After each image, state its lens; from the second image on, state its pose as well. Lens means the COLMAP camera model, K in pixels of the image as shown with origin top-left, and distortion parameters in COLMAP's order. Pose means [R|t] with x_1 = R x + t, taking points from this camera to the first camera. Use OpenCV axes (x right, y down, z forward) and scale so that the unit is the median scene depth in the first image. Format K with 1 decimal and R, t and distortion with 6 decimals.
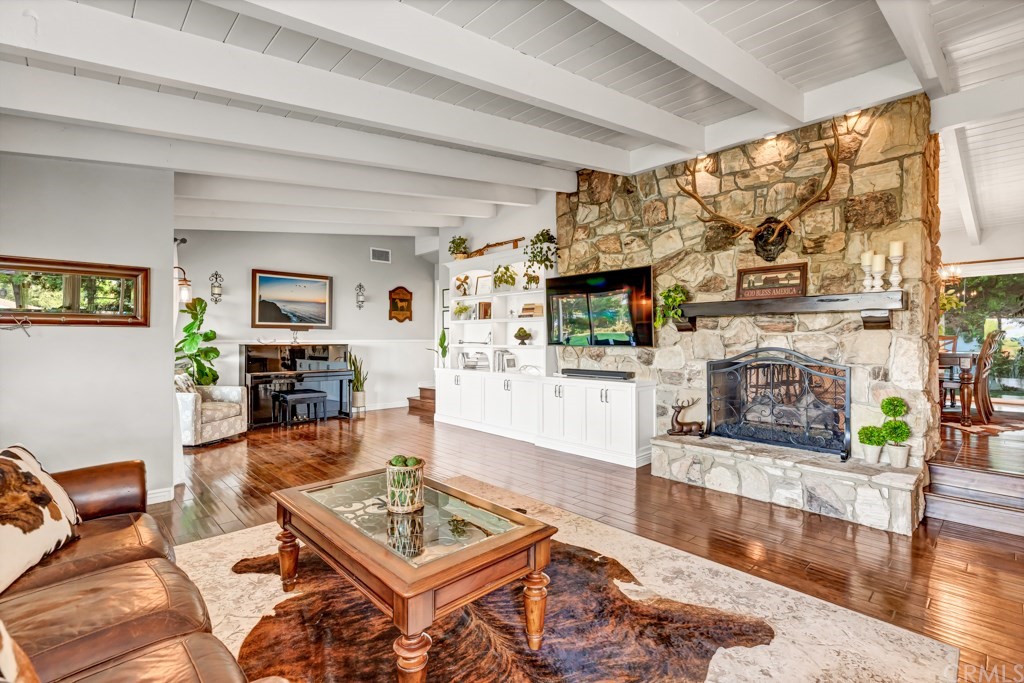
lens RADIAL K [[472.8, 0, 518.6], [0, 472.8, 338.9], [0, 0, 1]] dist [0.004747, 0.000027]
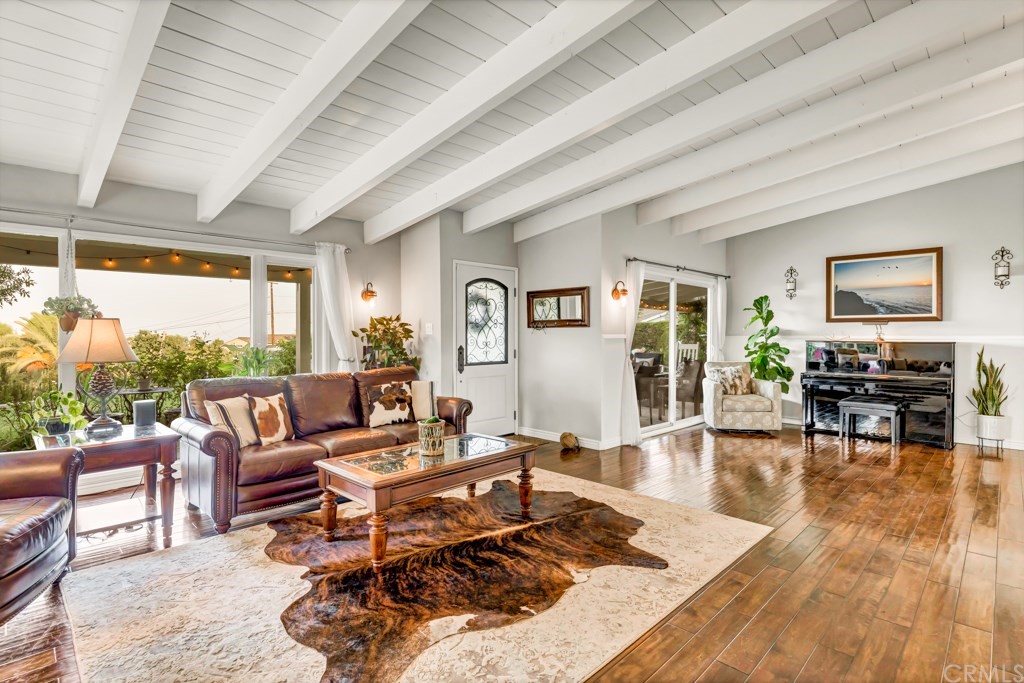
lens RADIAL K [[502.6, 0, 503.8], [0, 502.6, 337.1], [0, 0, 1]] dist [0.004959, 0.000197]
pose [[0.009709, 0.003696, -0.999946, 0.395854], [0.004502, 0.999983, 0.003739, -0.001522], [0.999943, -0.004538, 0.009692, 0.369313]]
